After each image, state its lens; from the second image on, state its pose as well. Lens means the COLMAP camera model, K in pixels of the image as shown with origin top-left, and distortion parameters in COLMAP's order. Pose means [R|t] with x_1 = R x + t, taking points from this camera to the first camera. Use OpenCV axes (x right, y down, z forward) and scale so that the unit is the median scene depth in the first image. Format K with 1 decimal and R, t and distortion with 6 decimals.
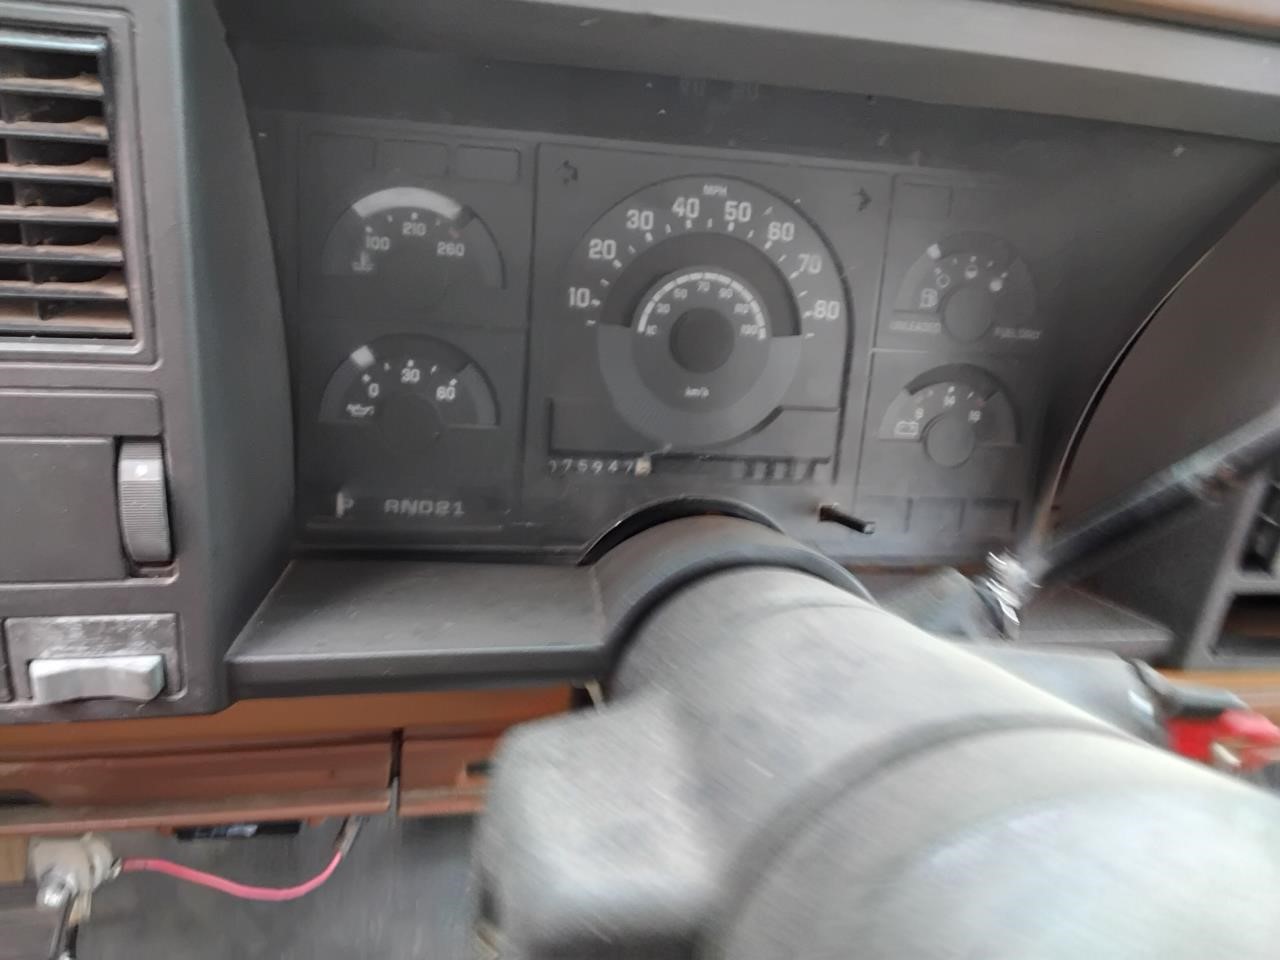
lens RADIAL K [[977.4, 0, 637.9], [0, 977.4, 513.4], [0, 0, 1]] dist [0.000167, -0.003706]
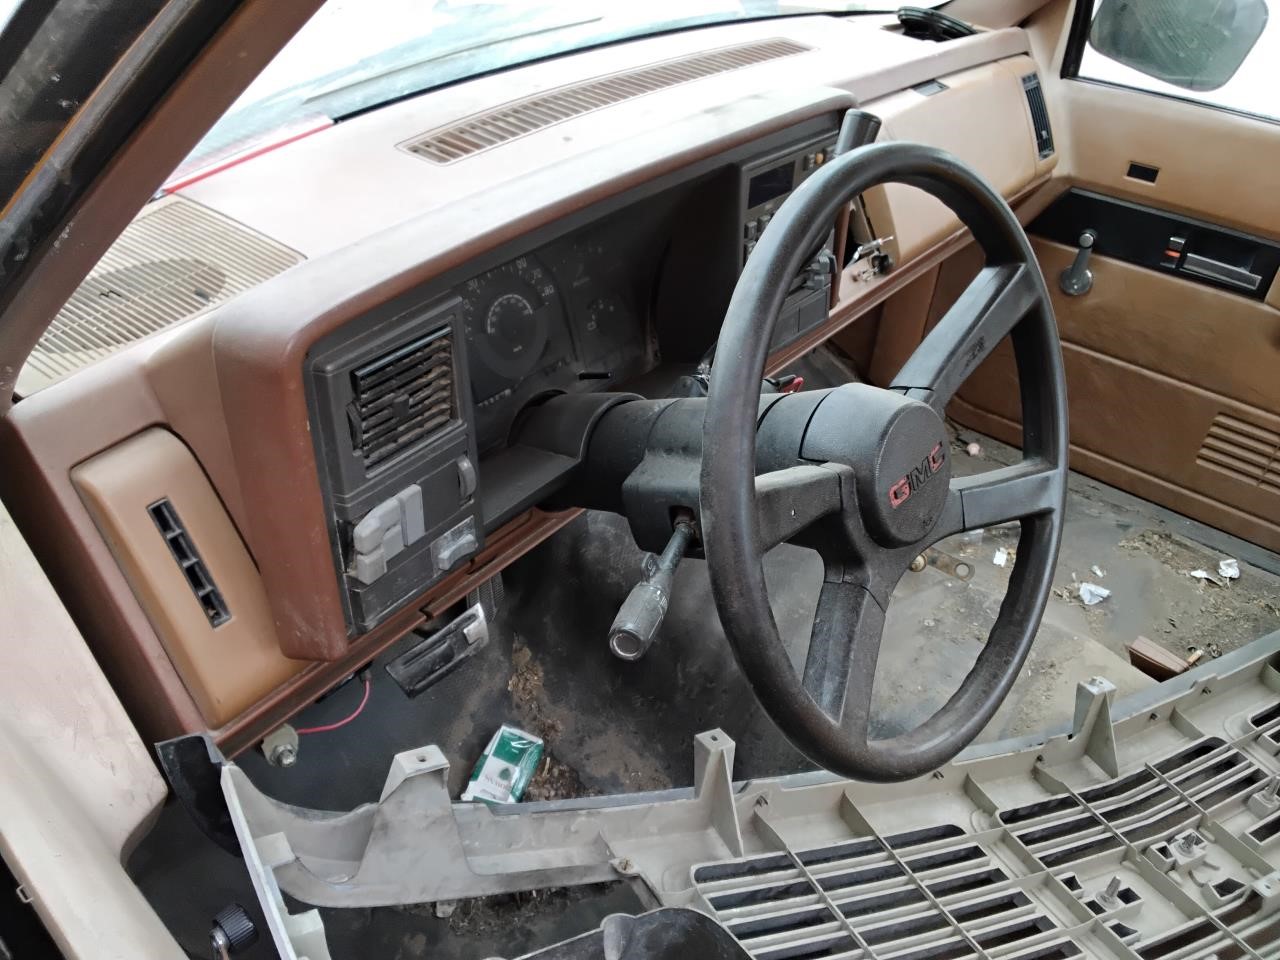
lens RADIAL K [[973.0, 0, 640.0], [0, 973.0, 480.0], [0, 0, 1]] dist [-0.010148, -0.009690]
pose [[0.742969, -0.457497, 0.488562, -0.898078], [0.381549, 0.889210, 0.252440, -0.300571], [-0.549925, -0.001145, 0.835213, -0.902134]]
